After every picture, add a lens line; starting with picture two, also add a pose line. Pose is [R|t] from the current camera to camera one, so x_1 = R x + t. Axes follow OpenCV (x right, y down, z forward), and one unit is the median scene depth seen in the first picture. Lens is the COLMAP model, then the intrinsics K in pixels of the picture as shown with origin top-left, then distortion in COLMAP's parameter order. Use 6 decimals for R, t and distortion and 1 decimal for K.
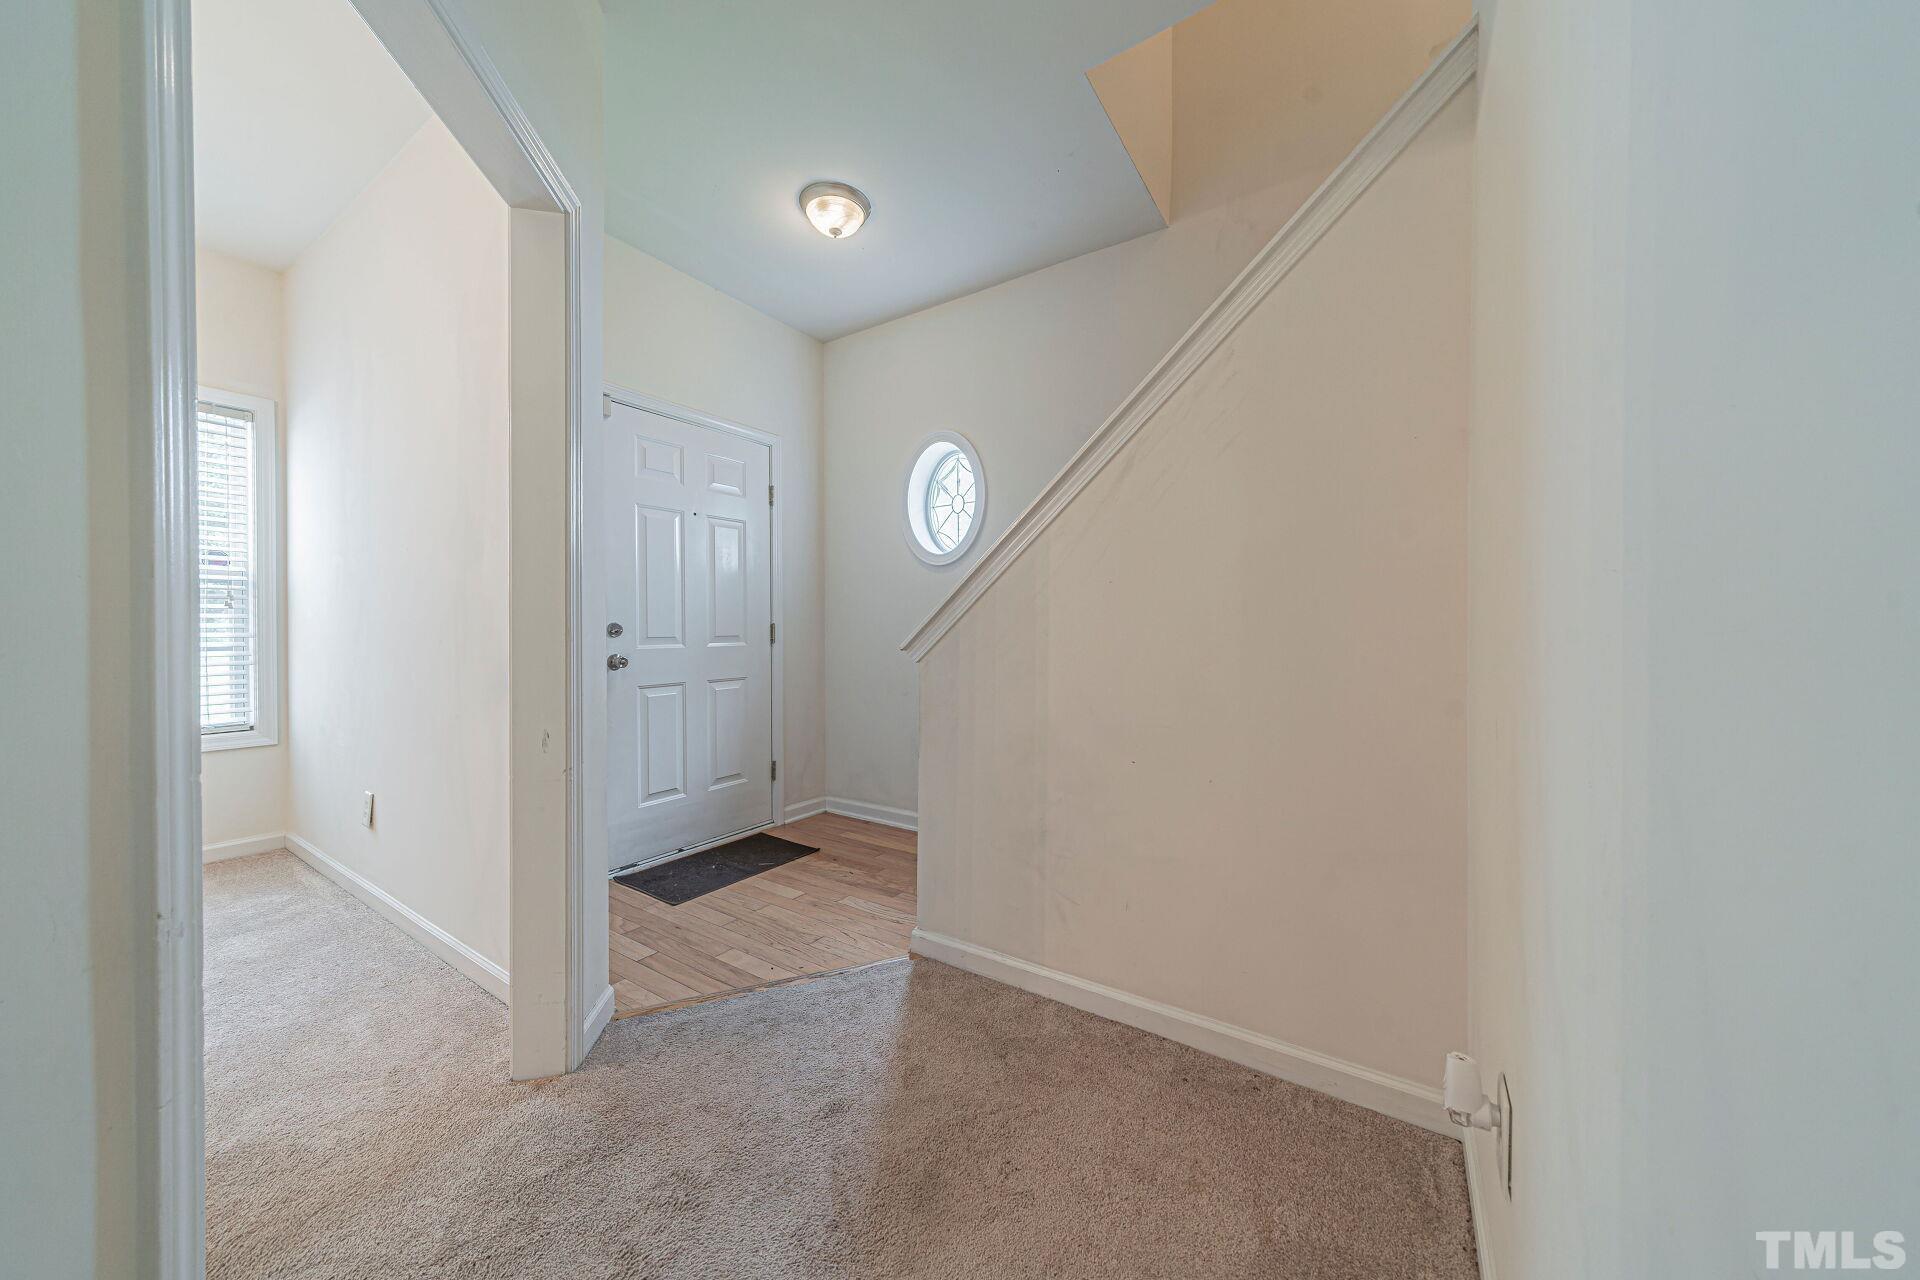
lens RADIAL K [[640.4, 0, 959.7], [0, 640.4, 635.6], [0, 0, 1]] dist [0.000803, 0.000139]
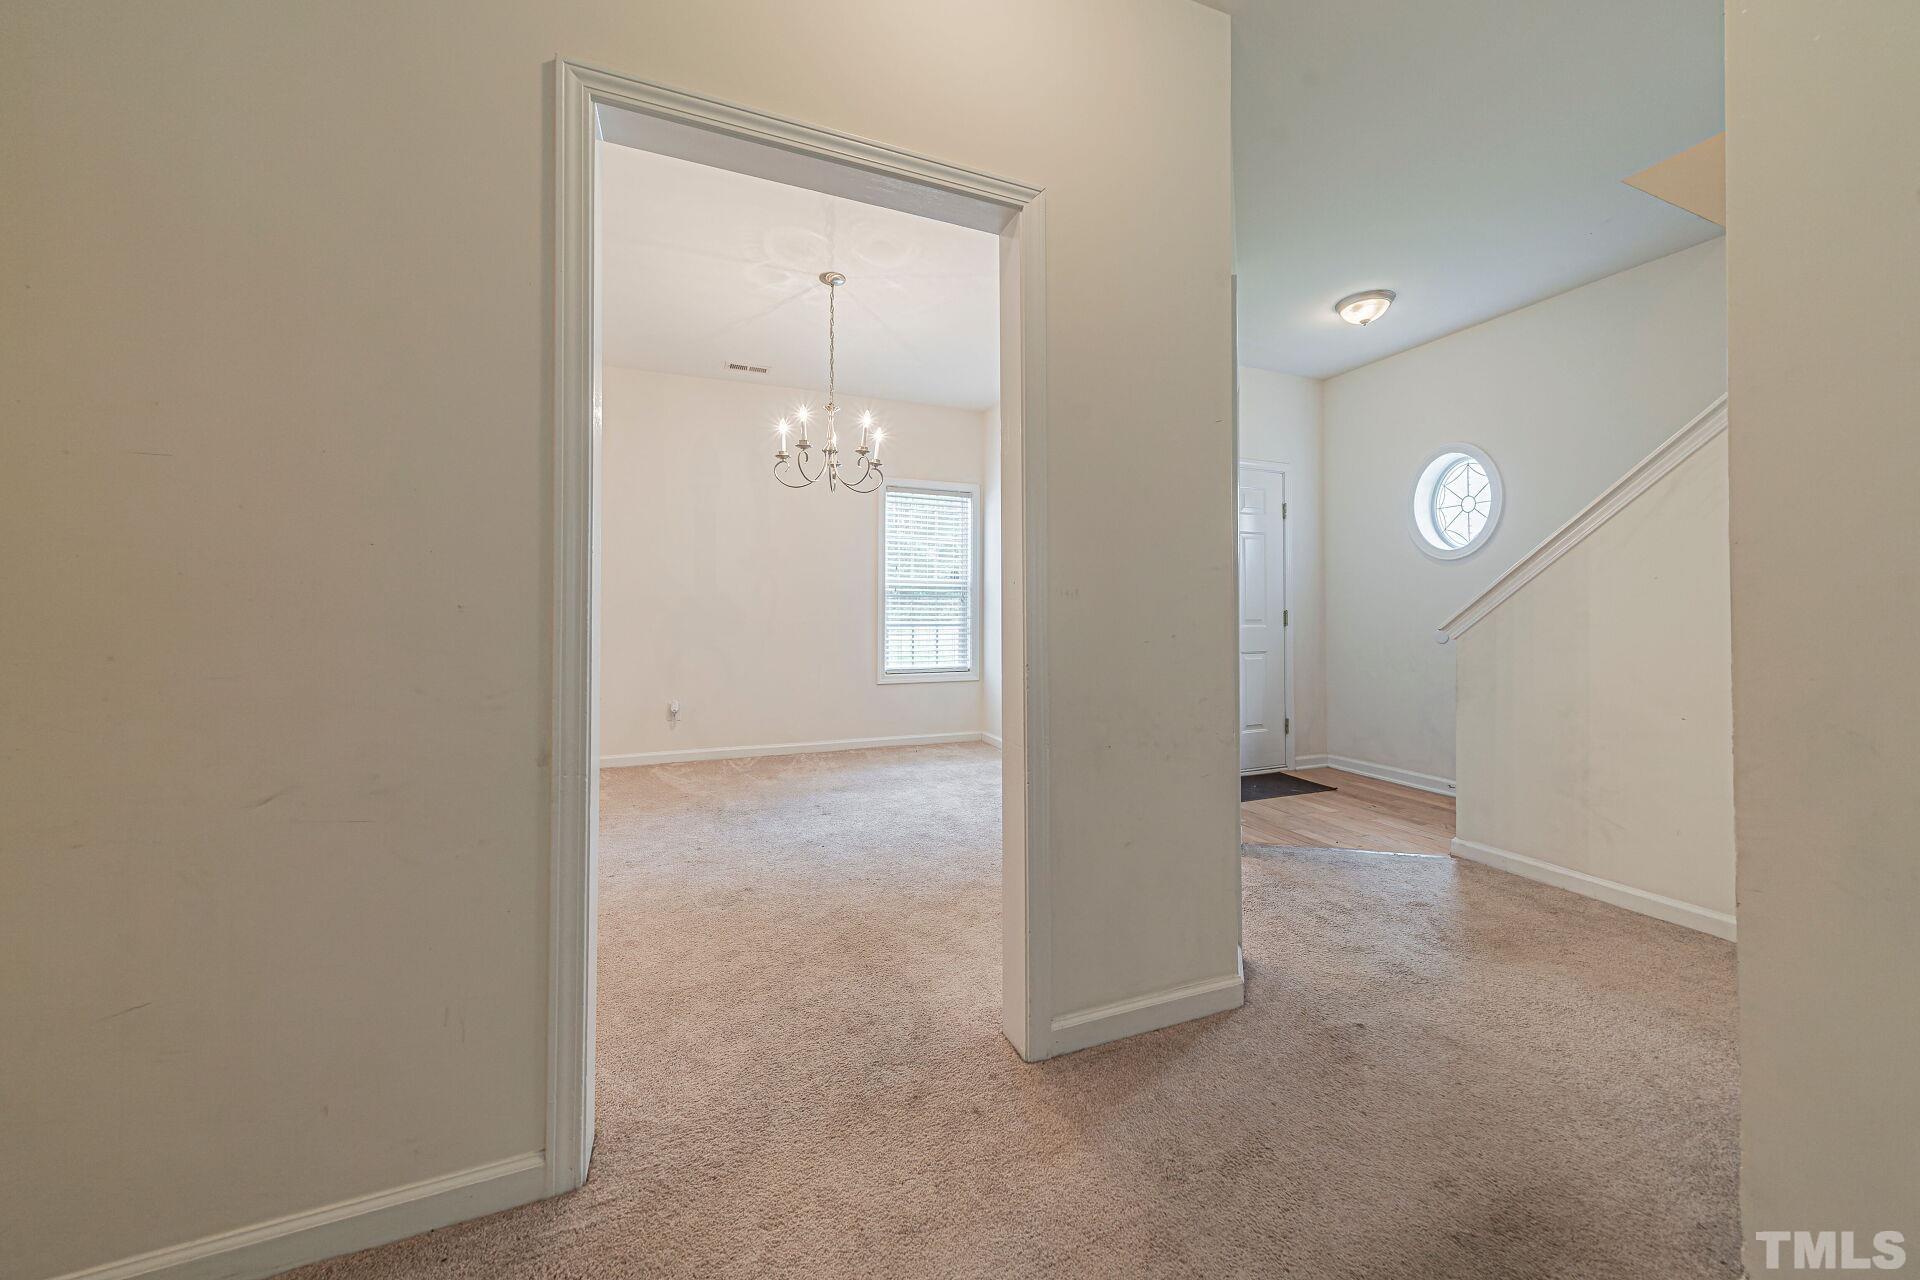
lens RADIAL K [[640.4, 0, 974.8], [0, 640.4, 603.7], [0, 0, 1]] dist [0.000803, 0.000139]
pose [[0.824139, -0.006630, -0.566349, -0.091011], [-0.008947, 0.999654, -0.024721, 0.005726], [0.566317, 0.025441, 0.823795, -0.466650]]
